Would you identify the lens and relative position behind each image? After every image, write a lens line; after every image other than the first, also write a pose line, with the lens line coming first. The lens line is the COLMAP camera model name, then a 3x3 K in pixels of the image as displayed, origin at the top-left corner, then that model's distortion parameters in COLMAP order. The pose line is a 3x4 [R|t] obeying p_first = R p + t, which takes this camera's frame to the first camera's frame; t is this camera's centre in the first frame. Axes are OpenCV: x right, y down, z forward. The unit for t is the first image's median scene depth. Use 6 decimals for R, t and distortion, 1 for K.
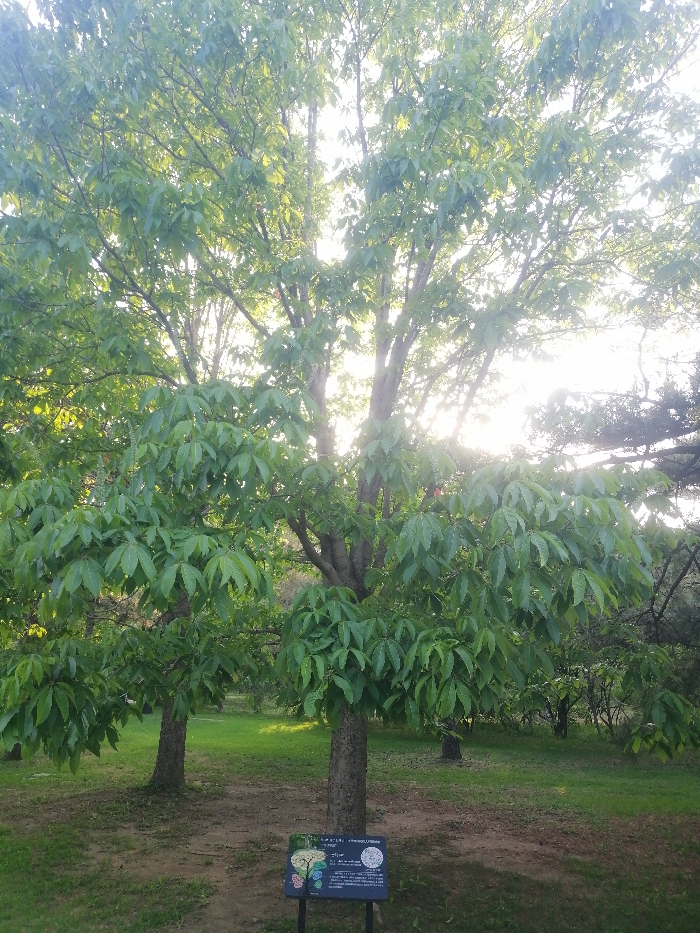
lens RADIAL K [[697.7, 0, 353.0], [0, 697.7, 468.9], [0, 0, 1]] dist [-0.007133, -0.007277]
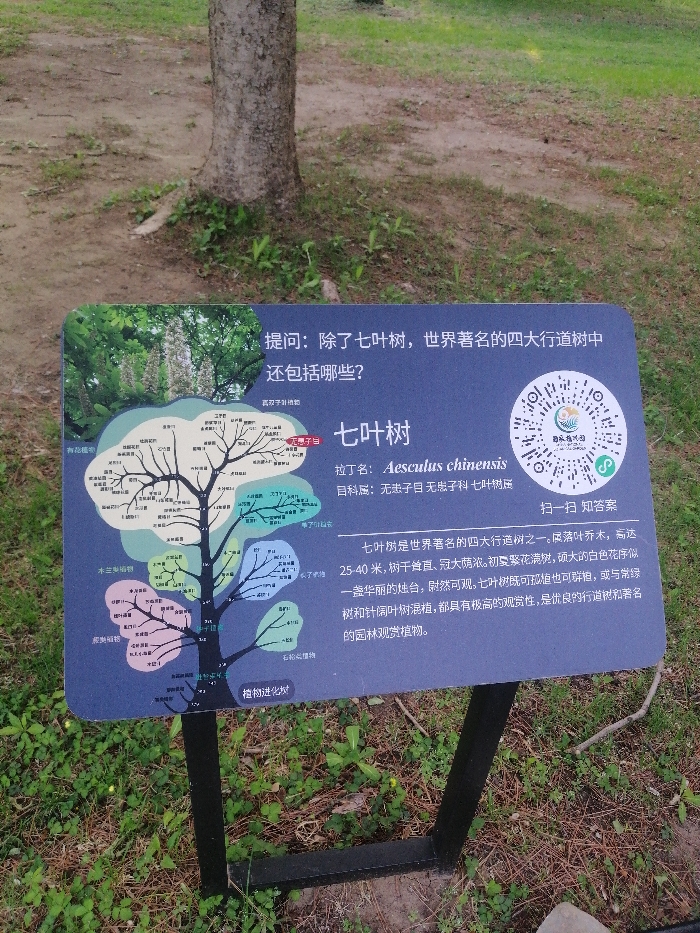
lens RADIAL K [[697.7, 0, 351.1], [0, 697.7, 469.8], [0, 0, 1]] dist [-0.007133, -0.007277]
pose [[0.986826, -0.062166, 0.149363, -0.026175], [-0.088935, 0.562773, 0.821813, 0.207886], [-0.135146, -0.824271, 0.549830, 0.442483]]
